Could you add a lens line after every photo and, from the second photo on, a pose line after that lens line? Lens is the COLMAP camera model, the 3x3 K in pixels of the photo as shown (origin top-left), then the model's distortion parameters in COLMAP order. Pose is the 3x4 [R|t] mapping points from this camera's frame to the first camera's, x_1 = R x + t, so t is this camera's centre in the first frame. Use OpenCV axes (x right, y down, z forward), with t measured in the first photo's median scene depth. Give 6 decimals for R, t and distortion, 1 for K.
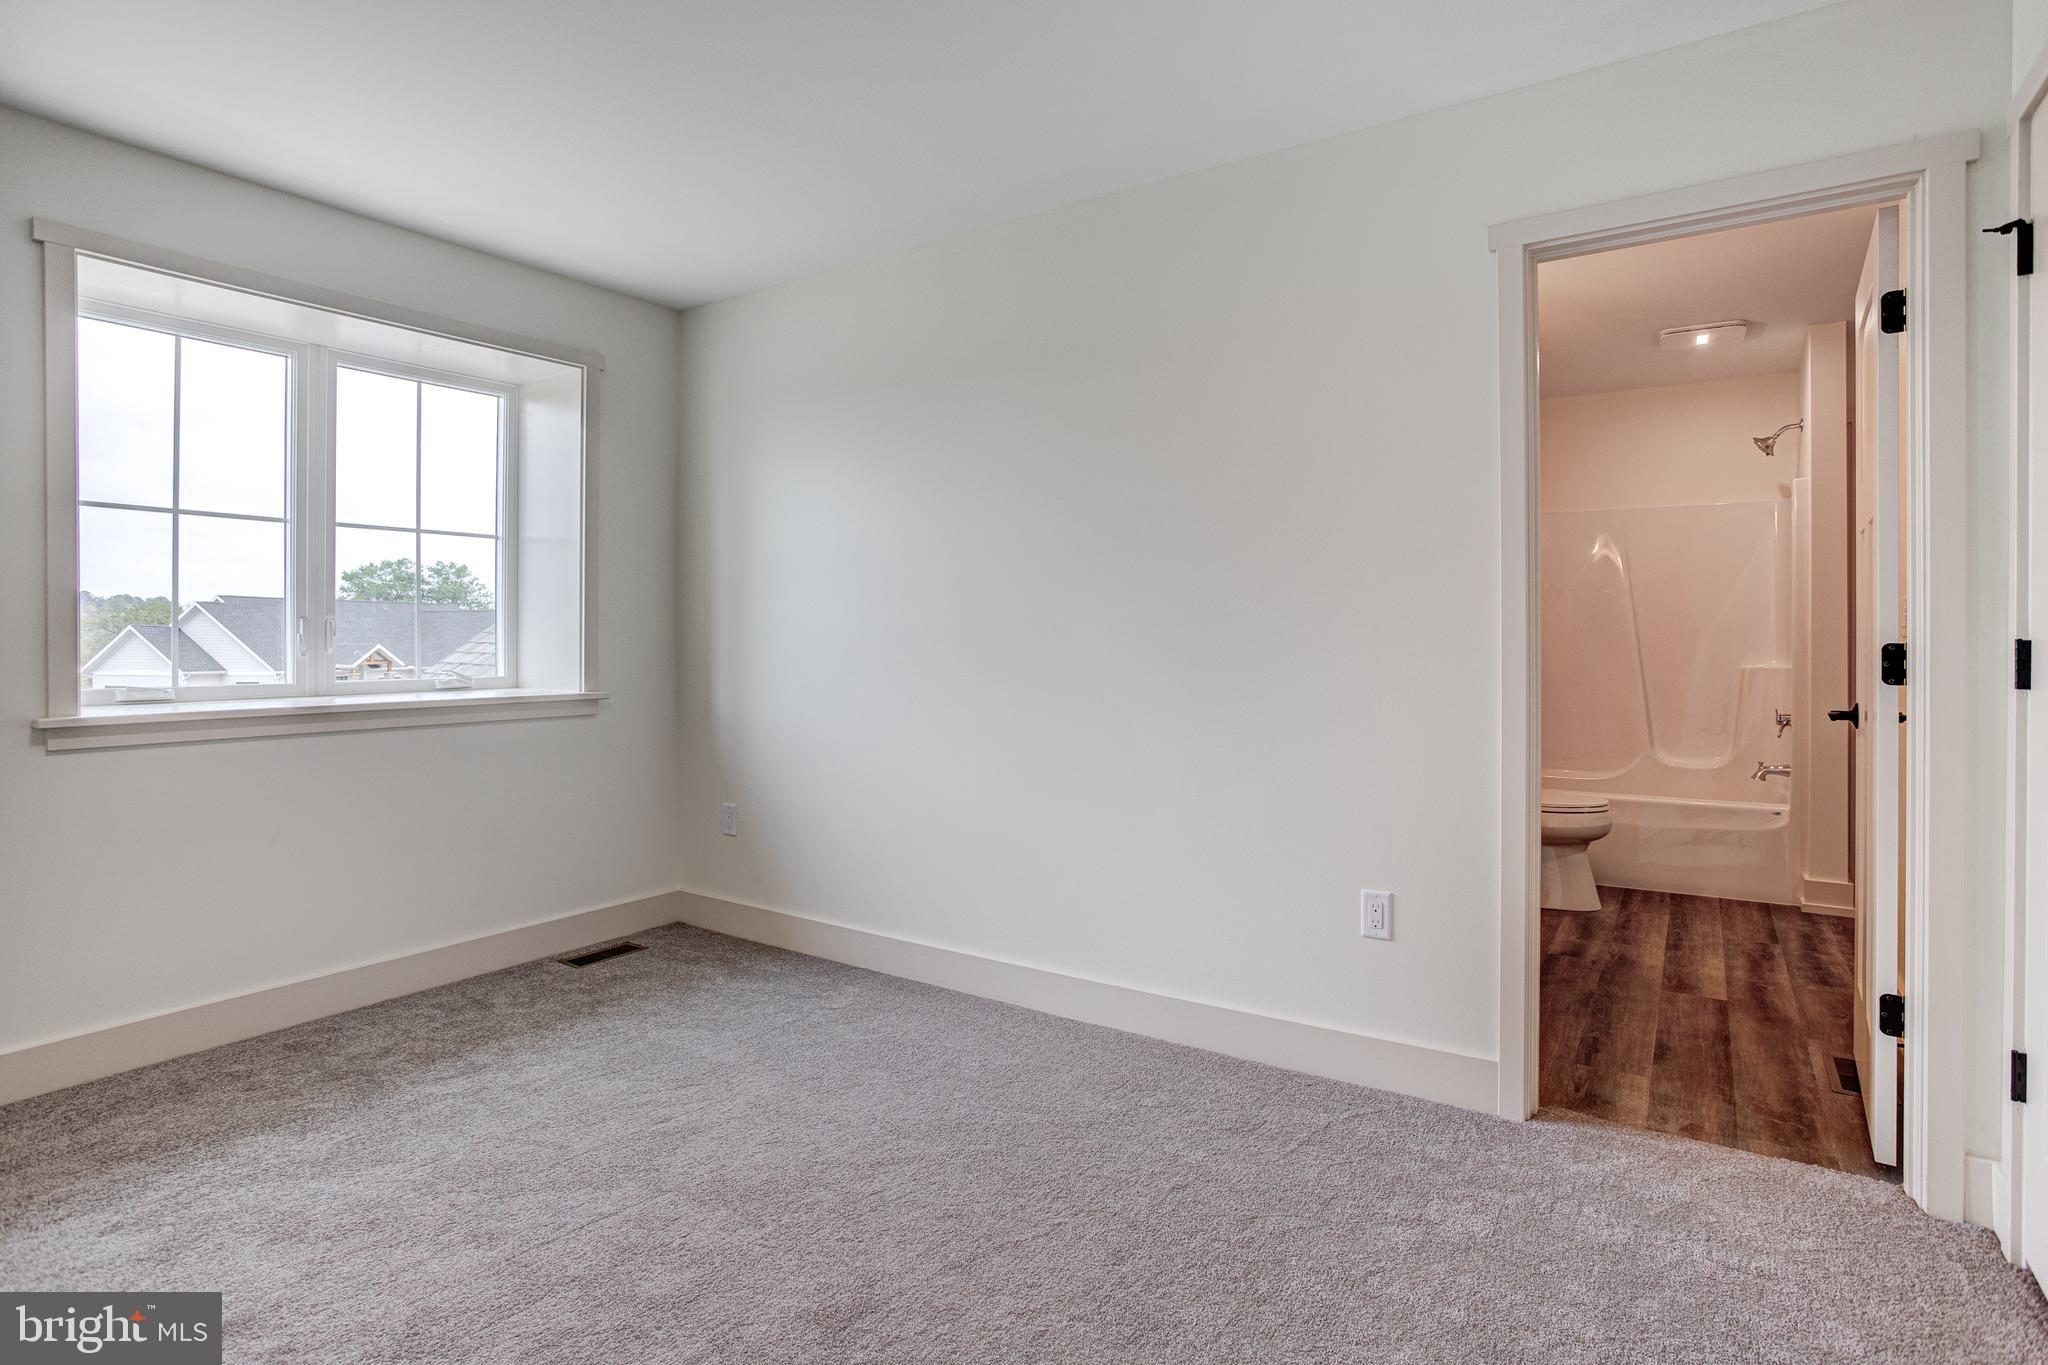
lens RADIAL K [[1036.1, 0, 1031.1], [0, 1036.1, 633.8], [0, 0, 1]] dist [-0.029774, 0.011449]
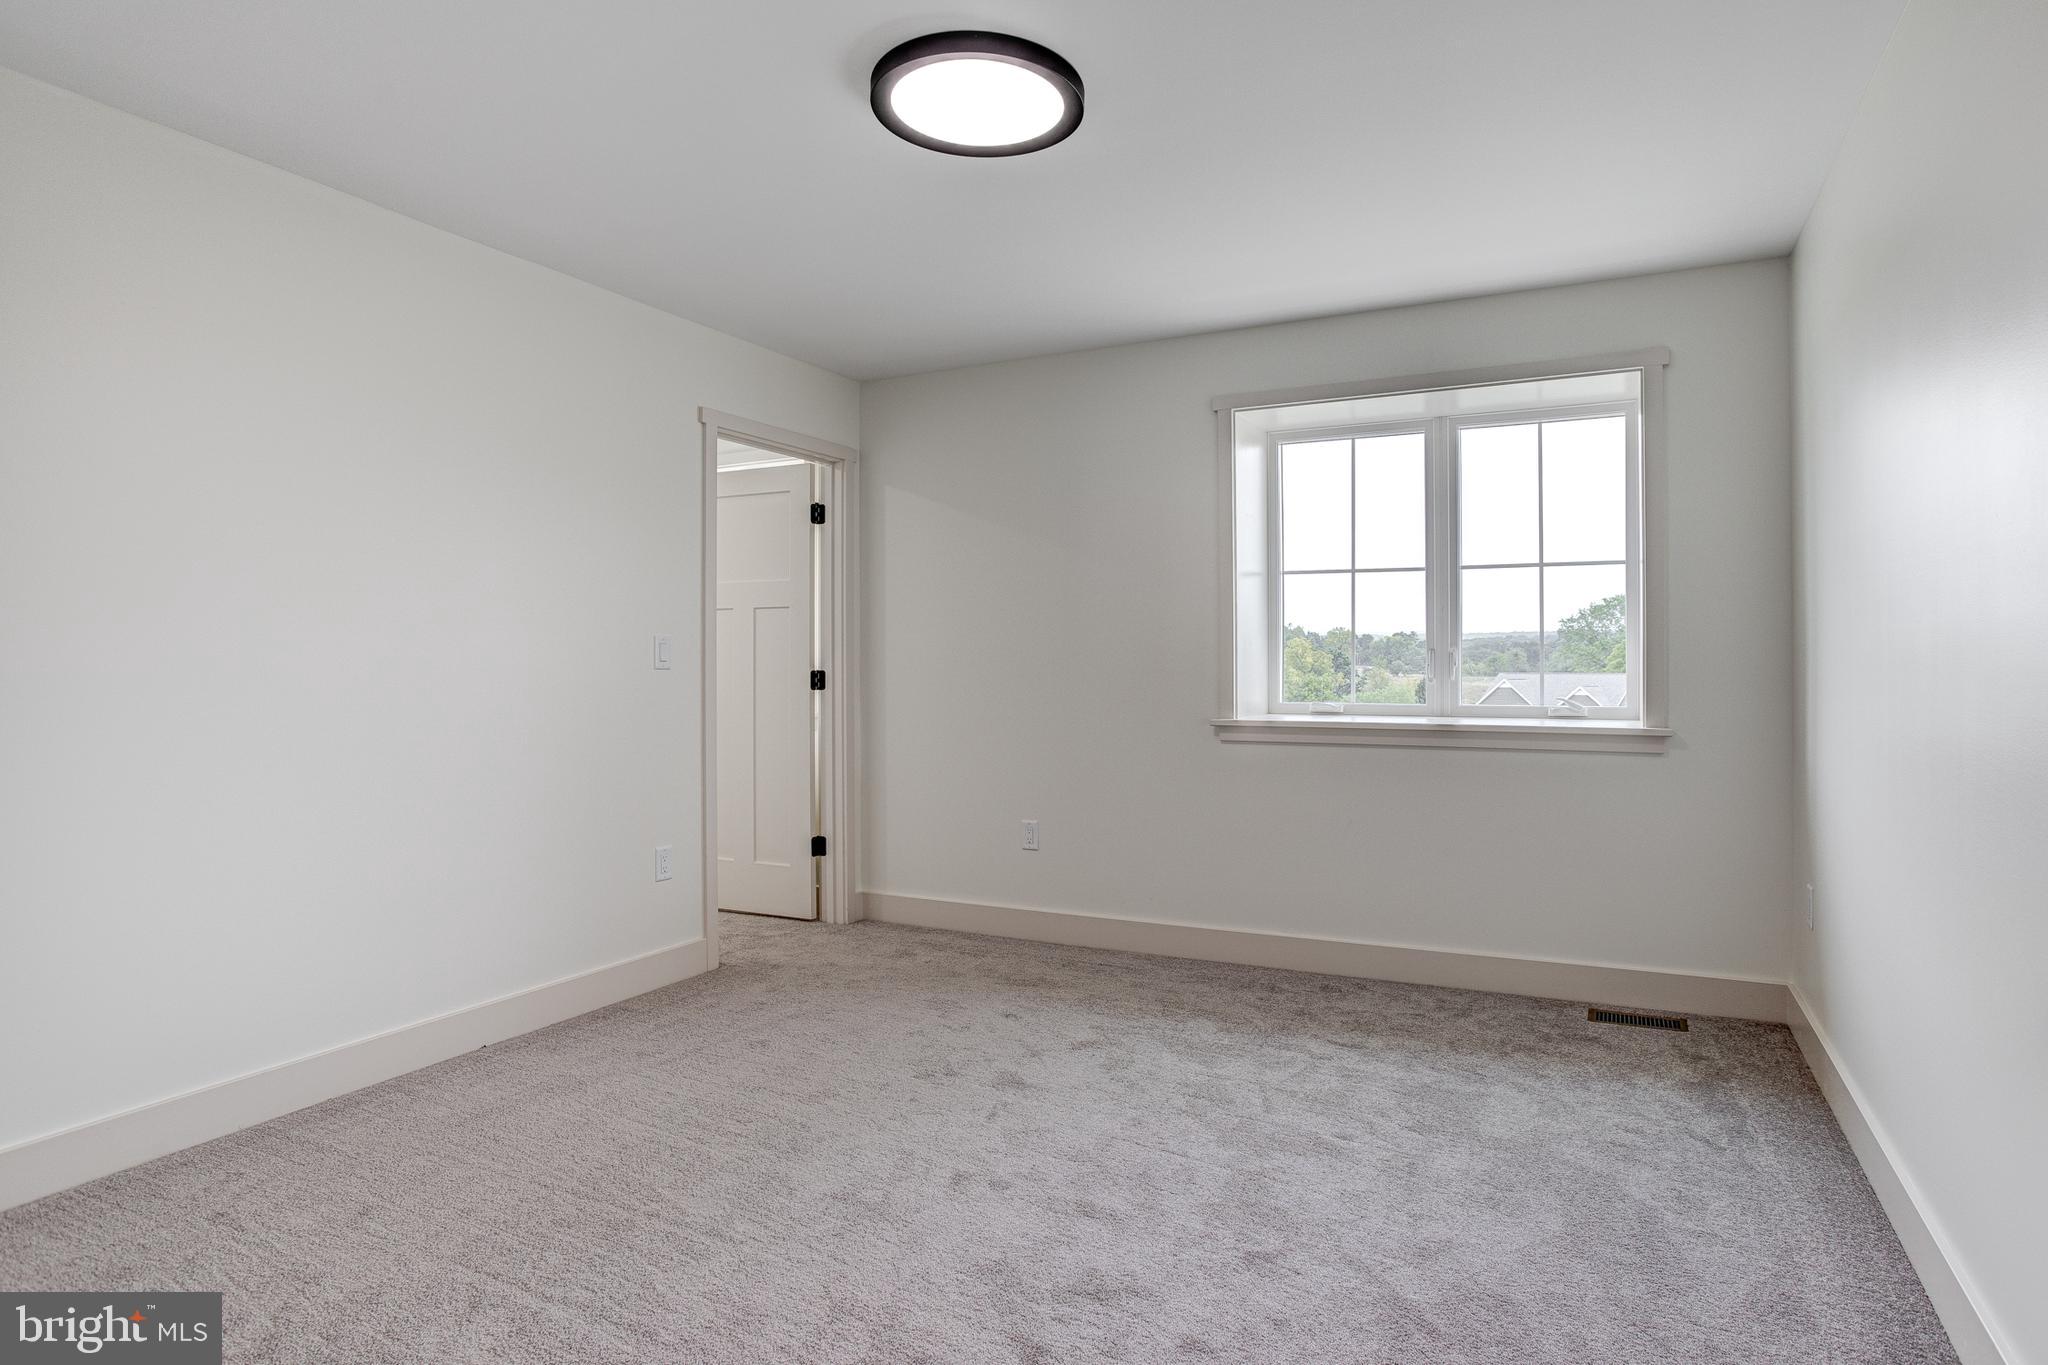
lens RADIAL K [[1036.1, 0, 1026.9], [0, 1036.1, 676.0], [0, 0, 1]] dist [-0.029774, 0.011449]
pose [[0.154258, 0.004227, -0.988022, 0.475501], [0.001873, 0.999988, 0.004570, 0.009098], [0.988029, -0.002555, 0.154248, 0.423029]]
